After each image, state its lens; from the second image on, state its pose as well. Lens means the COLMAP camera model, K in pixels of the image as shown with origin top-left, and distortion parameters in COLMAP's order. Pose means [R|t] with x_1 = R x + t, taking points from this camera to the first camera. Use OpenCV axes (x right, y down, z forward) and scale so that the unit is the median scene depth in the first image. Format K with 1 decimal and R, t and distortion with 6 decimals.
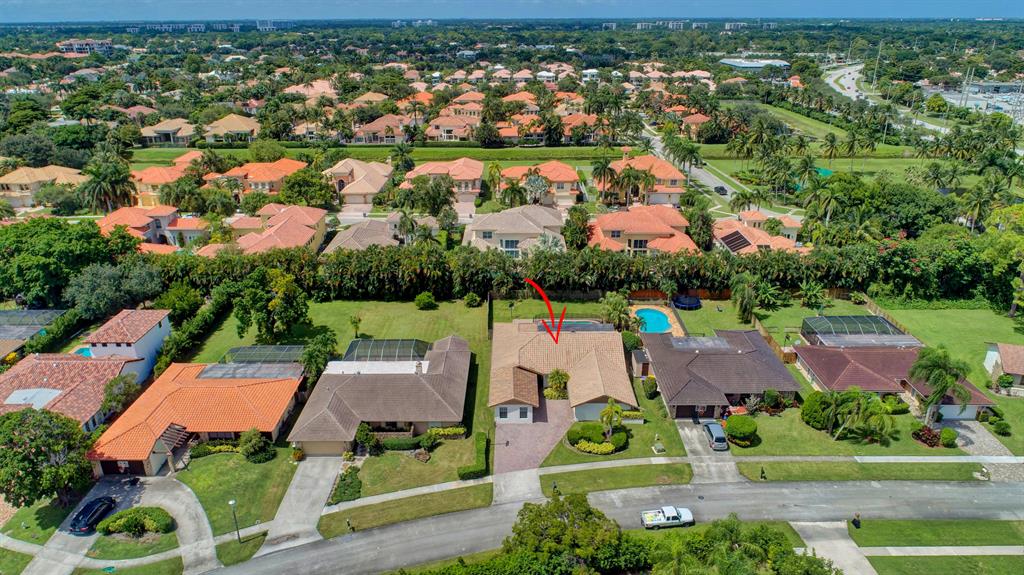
lens RADIAL K [[683.7, 0, 512.0], [0, 683.7, 287.5], [0, 0, 1]] dist [-0.002900, 0.000698]
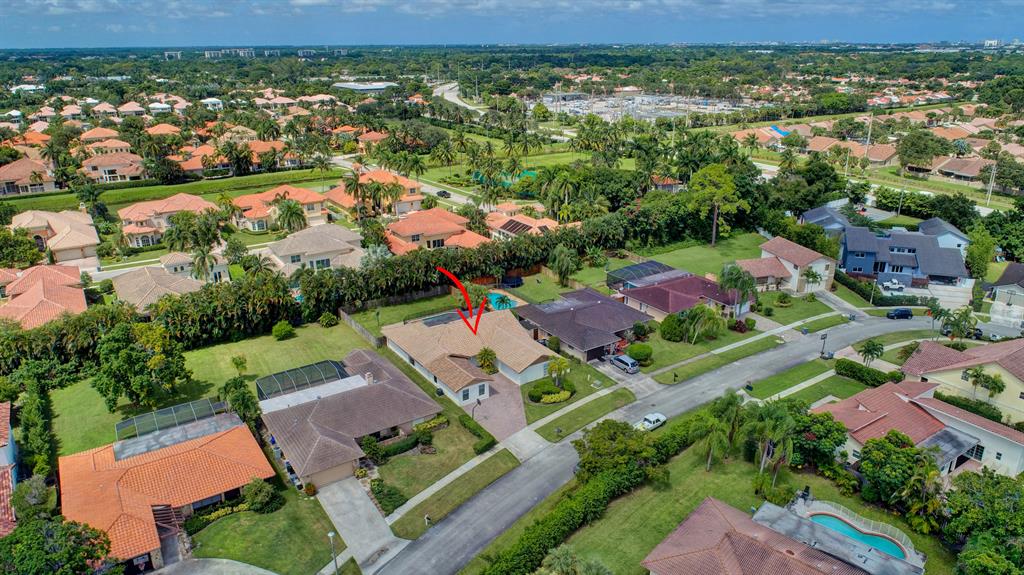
lens RADIAL K [[683.7, 0, 512.0], [0, 683.7, 287.5], [0, 0, 1]] dist [-0.002900, 0.000698]
pose [[0.832958, -0.189102, 0.520020, -0.408494], [0.207626, 0.977937, 0.023049, 0.006133], [-0.512905, 0.088771, 0.853843, 0.020284]]
